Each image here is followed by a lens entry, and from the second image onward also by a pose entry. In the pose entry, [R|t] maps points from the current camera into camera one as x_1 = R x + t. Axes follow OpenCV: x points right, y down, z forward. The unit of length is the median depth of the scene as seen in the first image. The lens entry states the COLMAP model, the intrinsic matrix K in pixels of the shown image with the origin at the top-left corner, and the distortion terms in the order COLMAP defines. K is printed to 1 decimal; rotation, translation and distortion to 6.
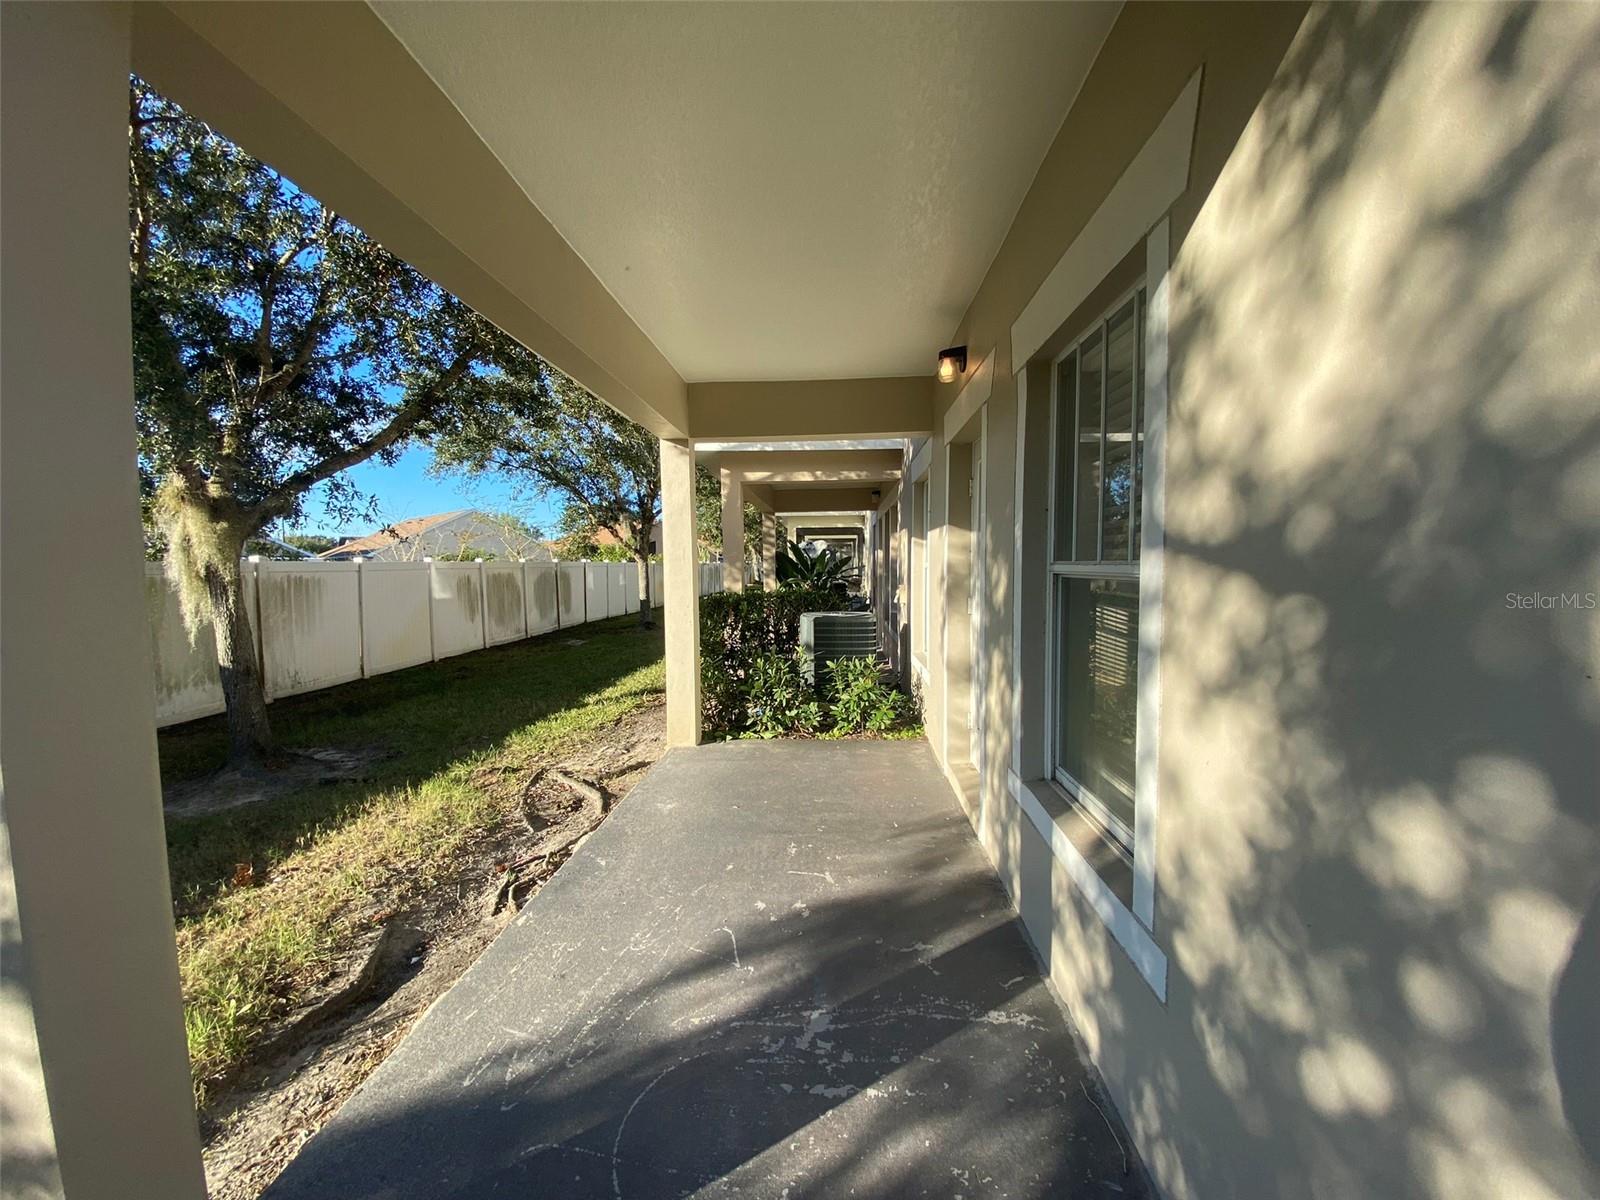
lens RADIAL K [[647.7, 0, 825.5], [0, 647.7, 607.2], [0, 0, 1]] dist [0.009806, -0.008509]
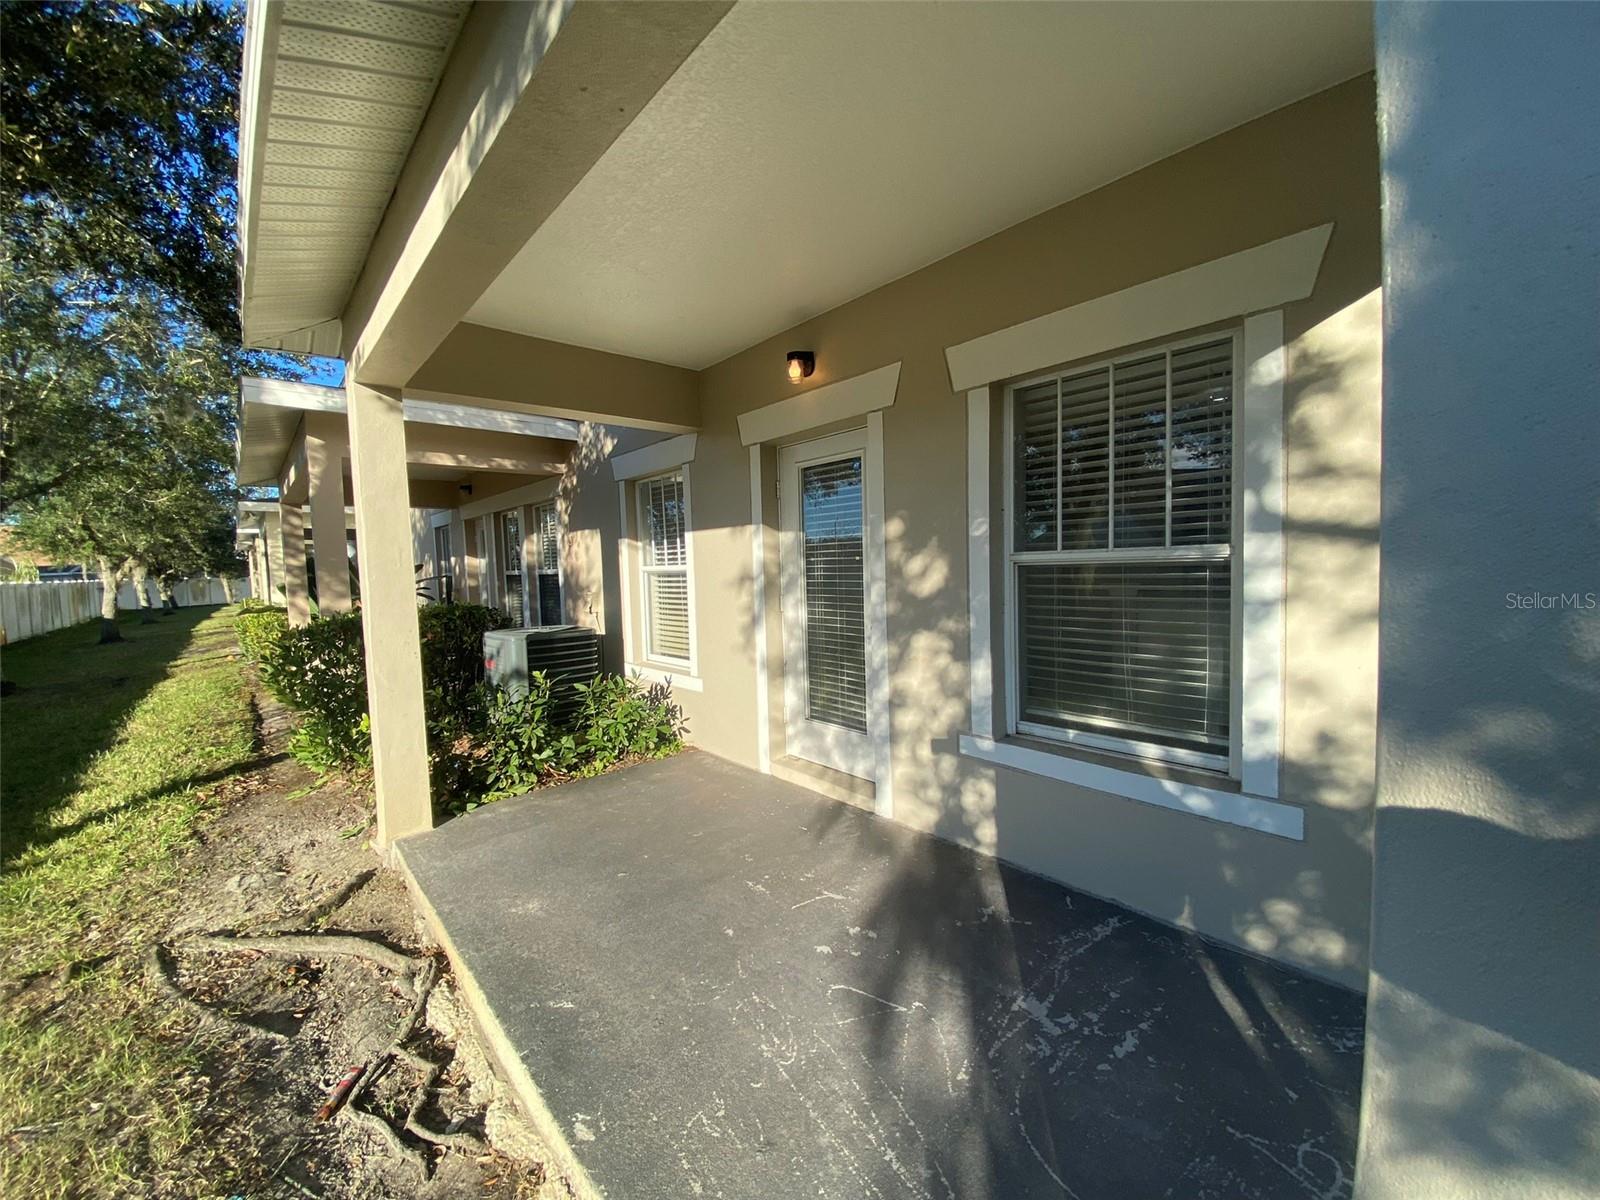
lens RADIAL K [[647.7, 0, 814.9], [0, 647.7, 601.5], [0, 0, 1]] dist [0.009806, -0.008509]
pose [[0.721223, -0.048901, 0.690974, -0.394068], [0.067515, 0.997718, 0.000139, -0.002408], [-0.689405, 0.046551, 0.722879, 0.207849]]
